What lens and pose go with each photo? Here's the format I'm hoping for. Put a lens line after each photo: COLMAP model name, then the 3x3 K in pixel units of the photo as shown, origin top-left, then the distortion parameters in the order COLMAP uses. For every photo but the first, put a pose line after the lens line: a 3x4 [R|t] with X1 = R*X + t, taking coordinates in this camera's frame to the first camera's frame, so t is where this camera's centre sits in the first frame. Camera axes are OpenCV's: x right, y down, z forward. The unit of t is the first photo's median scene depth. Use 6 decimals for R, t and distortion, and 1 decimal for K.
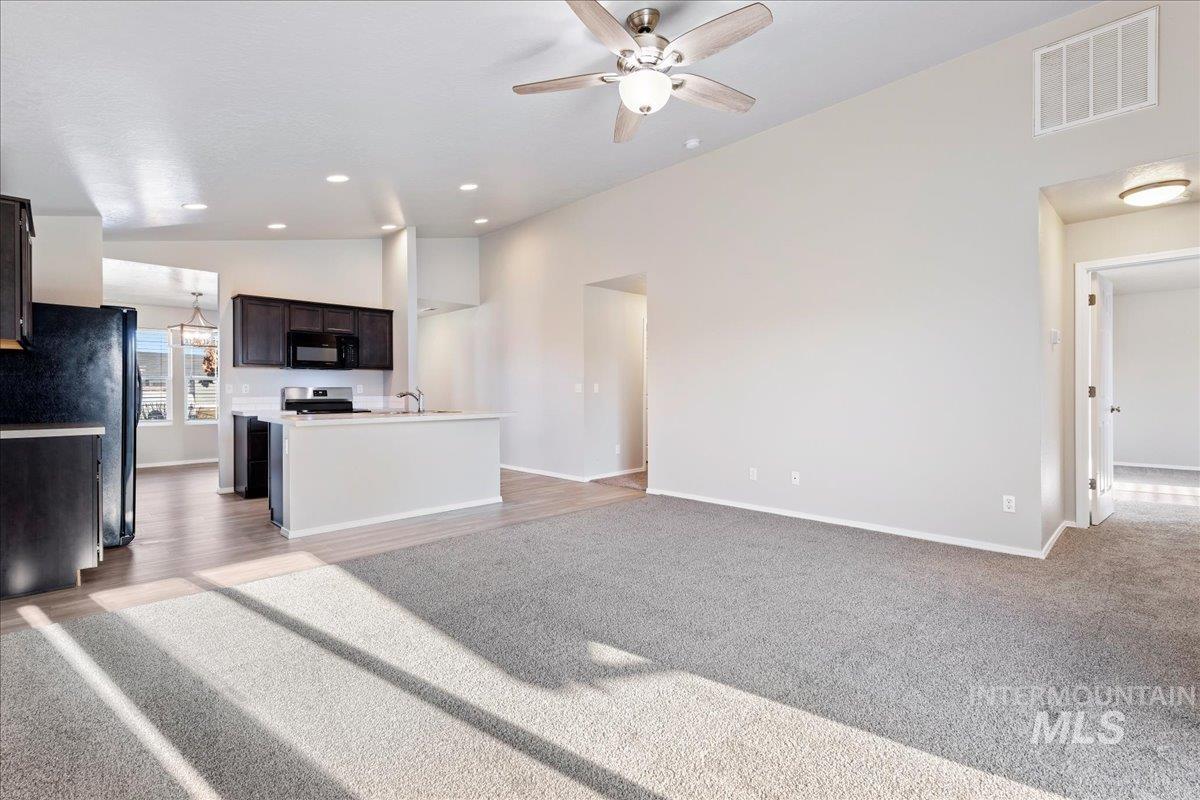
lens RADIAL K [[546.2, 0, 607.2], [0, 546.2, 395.2], [0, 0, 1]] dist [0.001045, -0.000008]
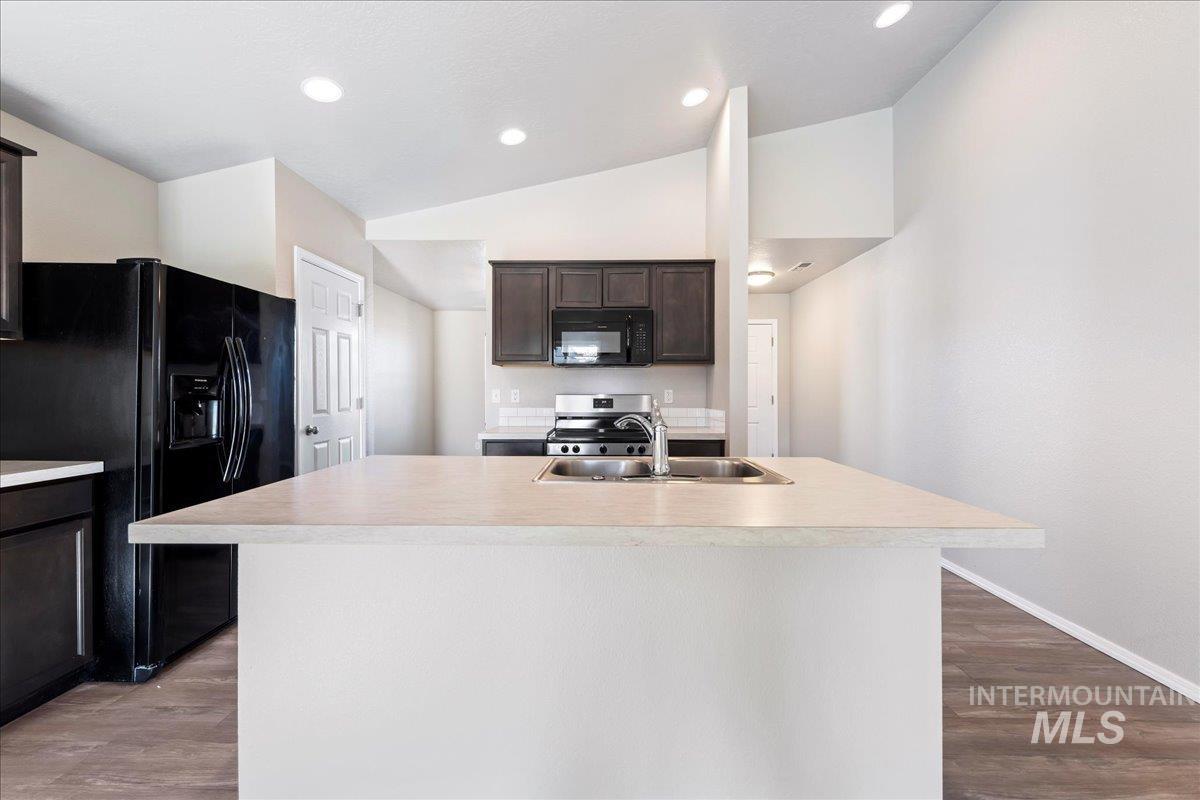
lens RADIAL K [[473.1, 0, 596.8], [0, 473.1, 392.3], [0, 0, 1]] dist [0.016274, -0.000157]
pose [[0.689101, 0.003951, -0.724655, -0.123273], [-0.006005, 0.999982, -0.000257, -0.016321], [0.724641, 0.004529, 0.689112, 0.600118]]
